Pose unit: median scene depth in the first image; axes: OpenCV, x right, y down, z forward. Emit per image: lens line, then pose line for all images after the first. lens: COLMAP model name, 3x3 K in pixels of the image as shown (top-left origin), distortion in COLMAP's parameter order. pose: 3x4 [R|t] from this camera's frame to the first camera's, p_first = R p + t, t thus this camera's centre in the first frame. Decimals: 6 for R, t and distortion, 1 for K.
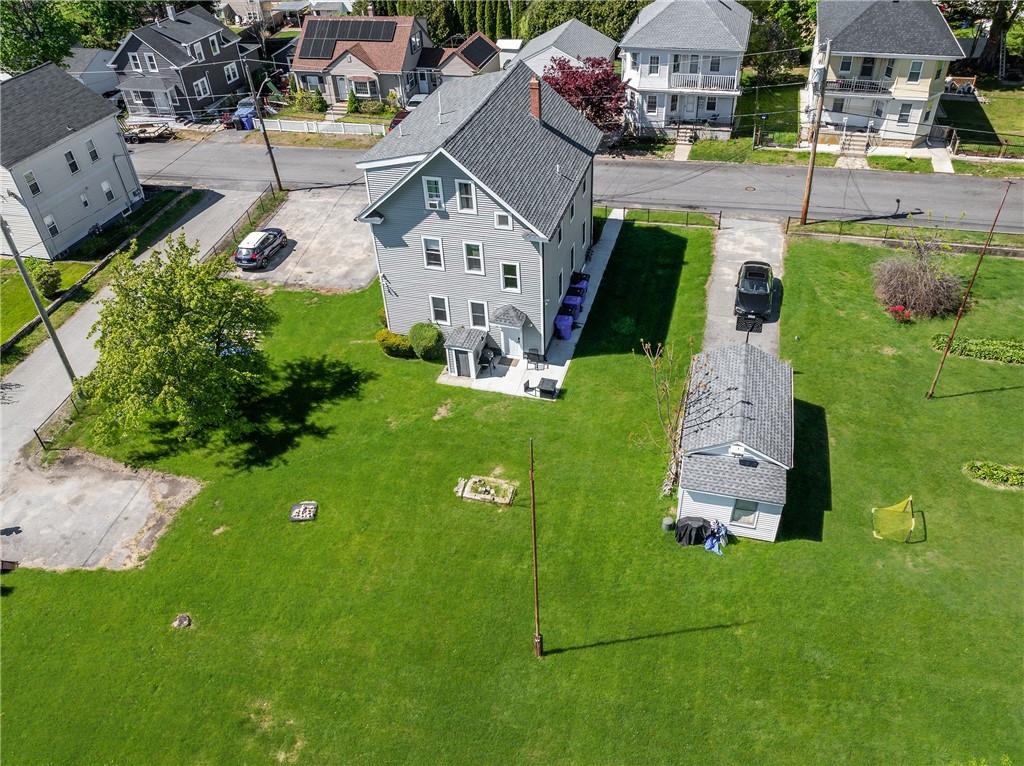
lens RADIAL K [[774.9, 0, 515.9], [0, 774.9, 380.3], [0, 0, 1]] dist [-0.037527, -0.001672]
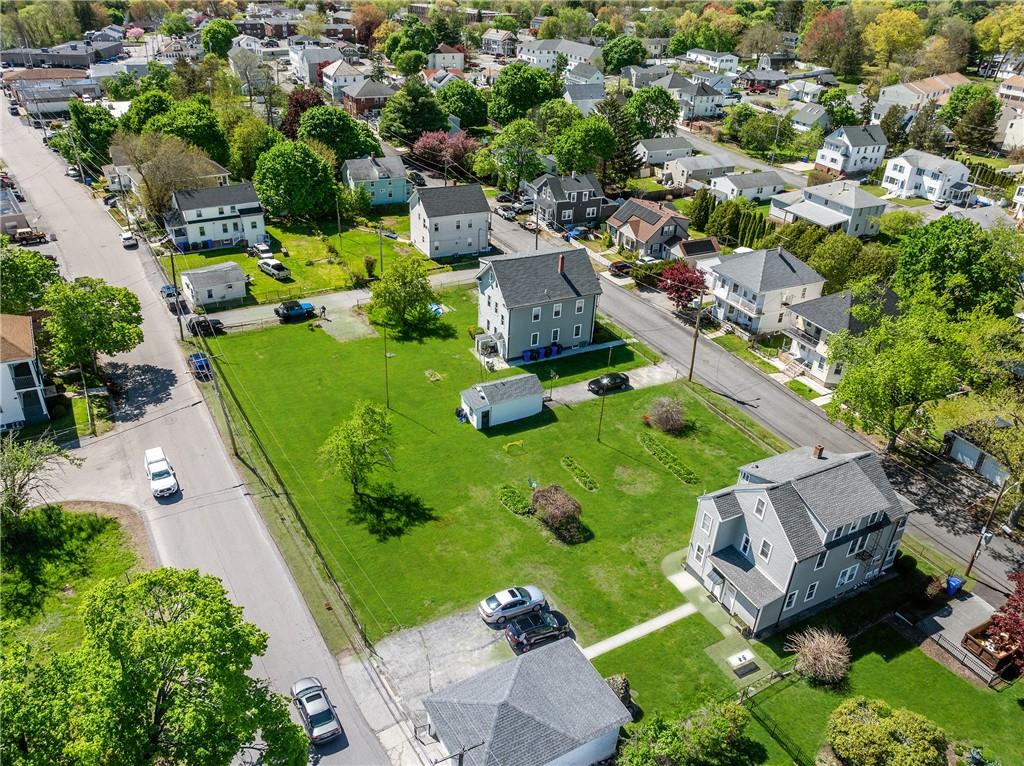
lens RADIAL K [[774.9, 0, 515.9], [0, 774.9, 380.3], [0, 0, 1]] dist [-0.037527, -0.001672]
pose [[0.675790, 0.430091, -0.598607, 1.182723], [-0.513100, 0.857537, 0.036871, -0.062128], [0.529185, 0.282228, 0.800194, -0.669446]]
